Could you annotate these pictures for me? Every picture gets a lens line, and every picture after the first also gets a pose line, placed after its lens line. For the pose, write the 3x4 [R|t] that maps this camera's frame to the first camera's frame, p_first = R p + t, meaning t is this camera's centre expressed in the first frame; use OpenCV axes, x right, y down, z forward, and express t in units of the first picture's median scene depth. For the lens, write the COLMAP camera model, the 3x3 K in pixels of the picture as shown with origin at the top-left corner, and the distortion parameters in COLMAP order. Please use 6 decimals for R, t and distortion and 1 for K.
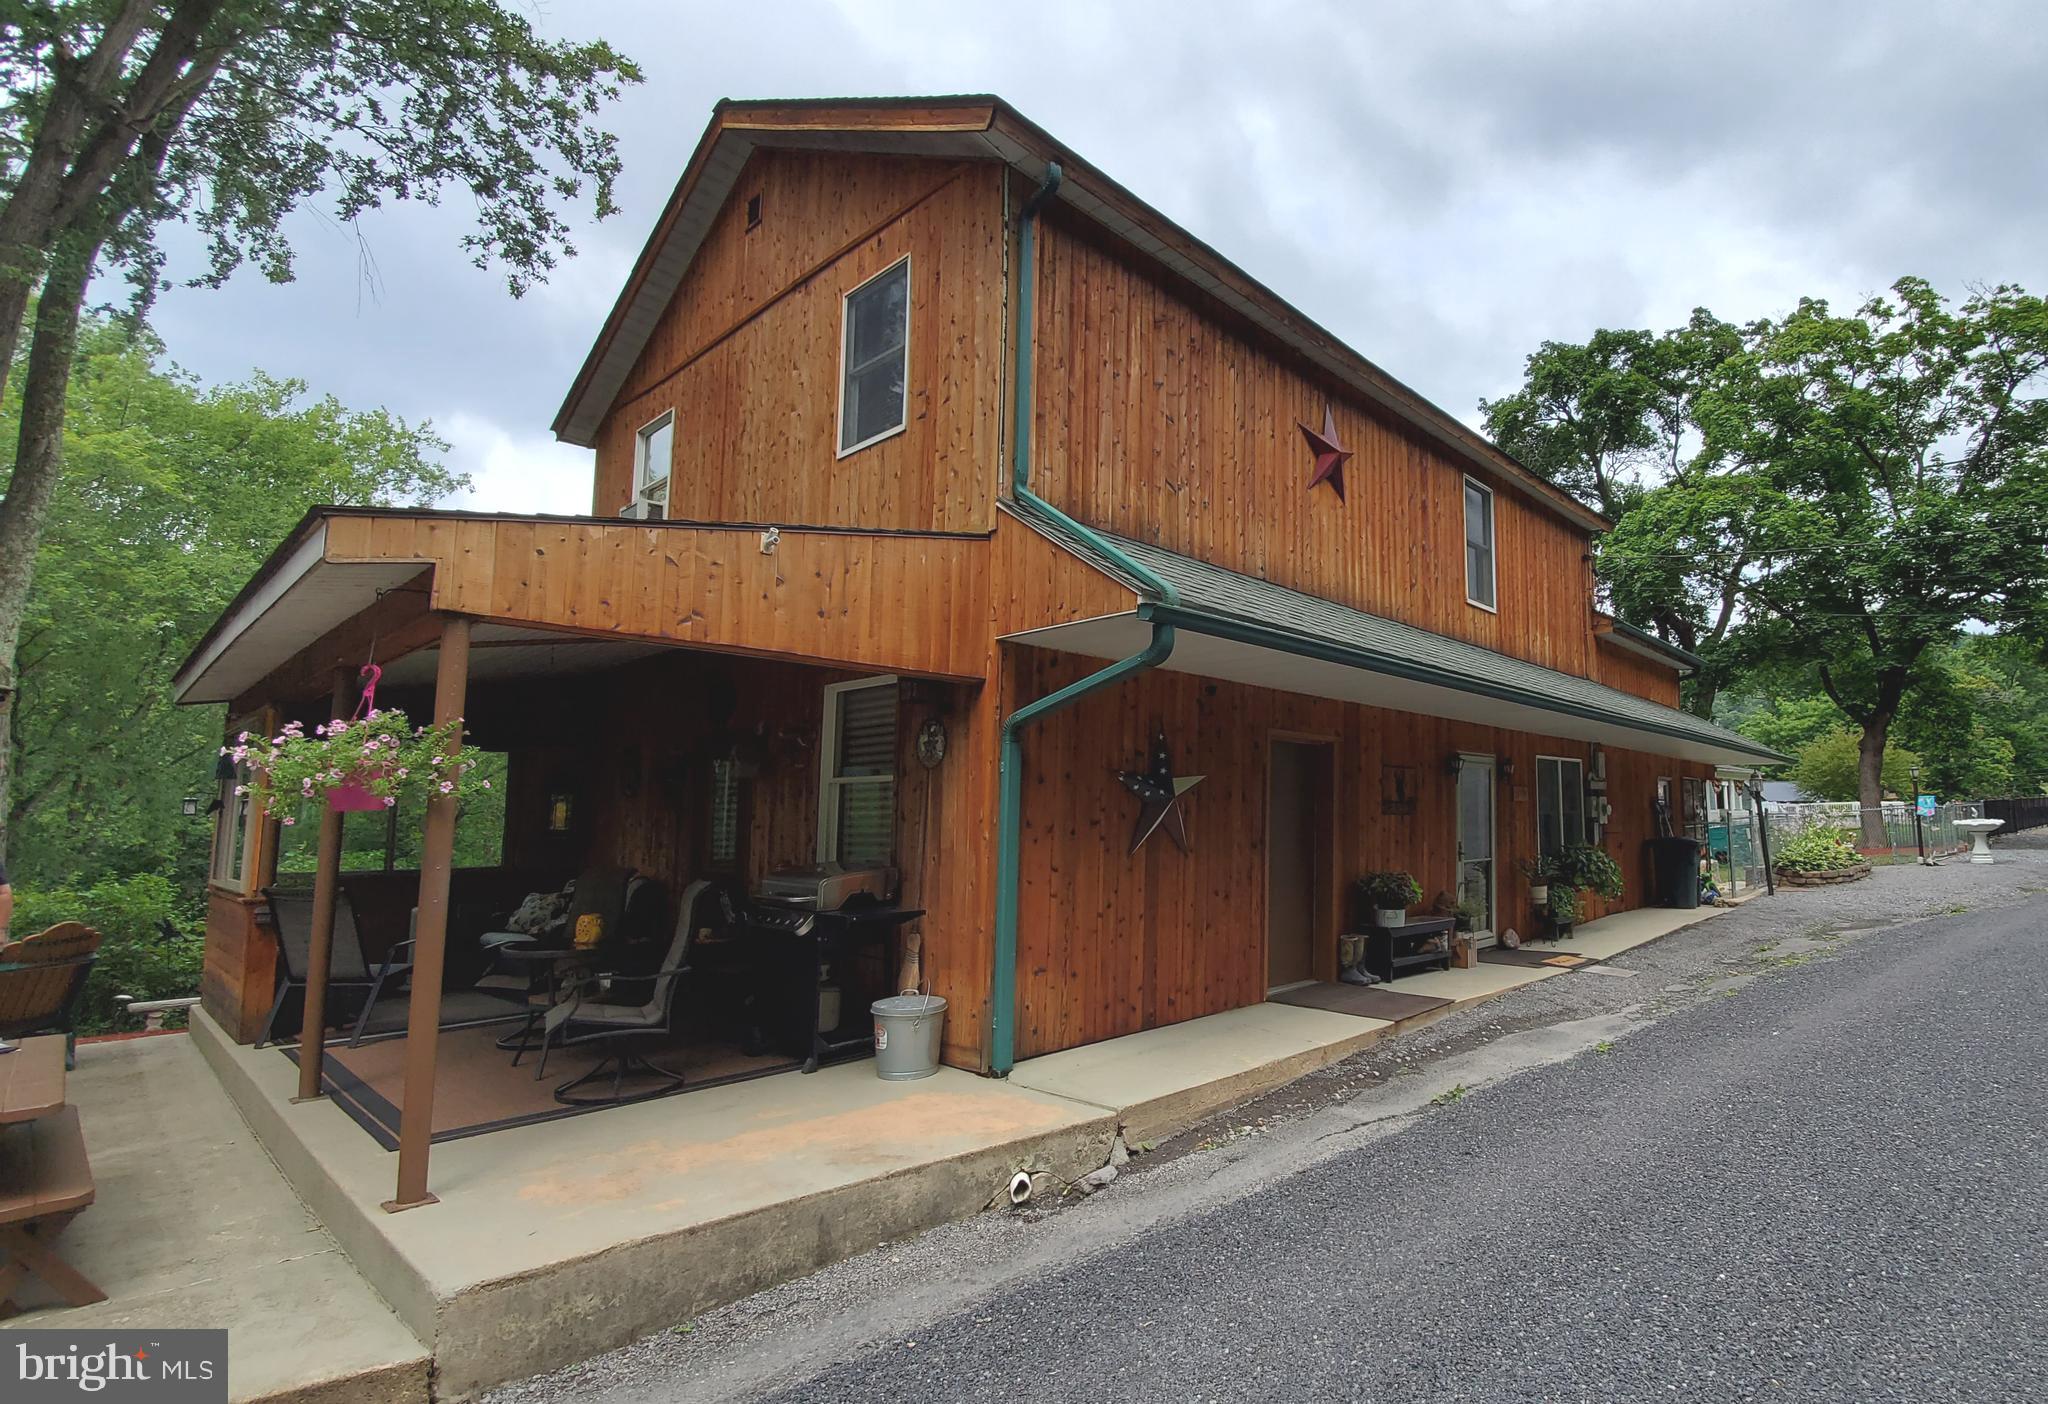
lens RADIAL K [[987.2, 0, 1237.7], [0, 987.2, 710.3], [0, 0, 1]] dist [-0.003990, -0.000653]
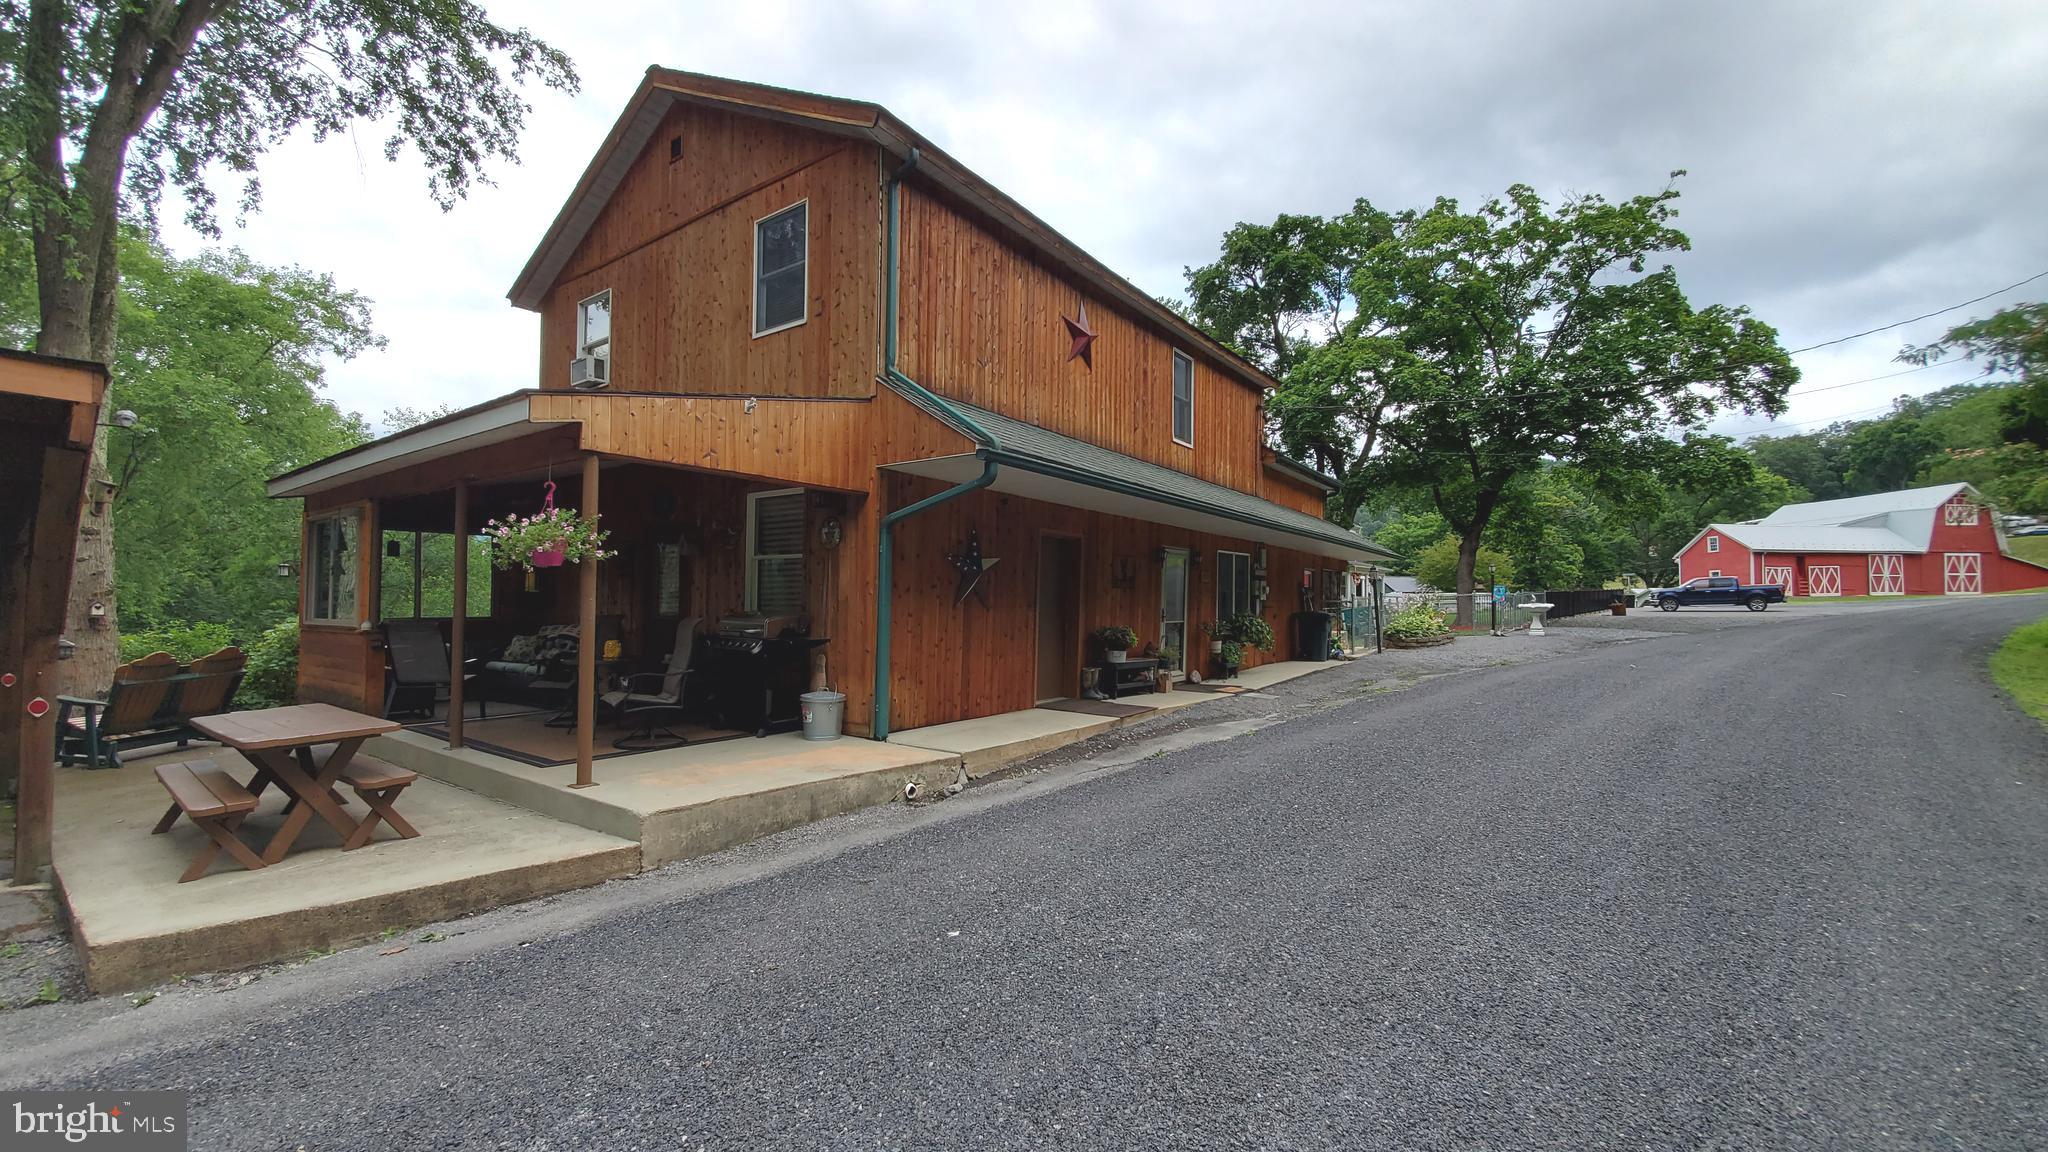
lens RADIAL K [[818.6, 0, 1014.4], [0, 818.6, 586.0], [0, 0, 1]] dist [-0.003288, -0.000838]
pose [[0.998745, 0.012495, 0.048495, -0.067358], [-0.016708, 0.996028, 0.087458, -0.001282], [-0.047209, -0.088159, 0.994987, -0.239972]]
